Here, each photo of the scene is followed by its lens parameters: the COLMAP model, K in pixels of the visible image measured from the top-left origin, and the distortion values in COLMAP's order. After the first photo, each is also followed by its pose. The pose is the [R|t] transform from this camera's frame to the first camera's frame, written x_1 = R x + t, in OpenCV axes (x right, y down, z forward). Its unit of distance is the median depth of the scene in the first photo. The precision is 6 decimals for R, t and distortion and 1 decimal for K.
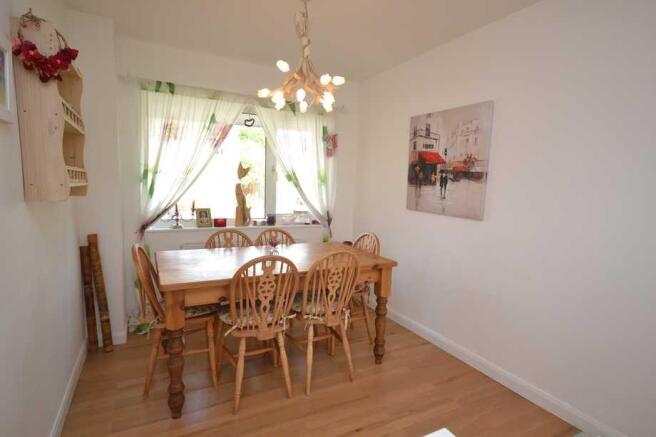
lens RADIAL K [[352.3, 0, 328.0], [0, 352.3, 218.5], [0, 0, 1]] dist [0.040653, 0.000945]
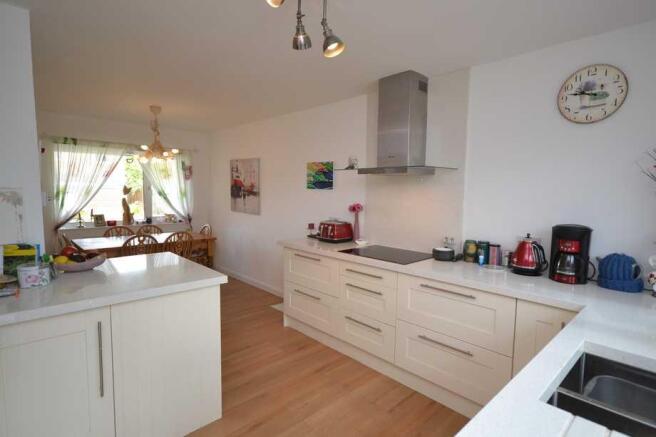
lens RADIAL K [[352.3, 0, 328.0], [0, 352.3, 218.5], [0, 0, 1]] dist [0.040653, 0.000945]
pose [[0.964210, -0.039216, 0.262225, 0.228636], [0.041888, 0.999112, -0.004604, 0.042358], [-0.261812, 0.015423, 0.964996, -0.872663]]
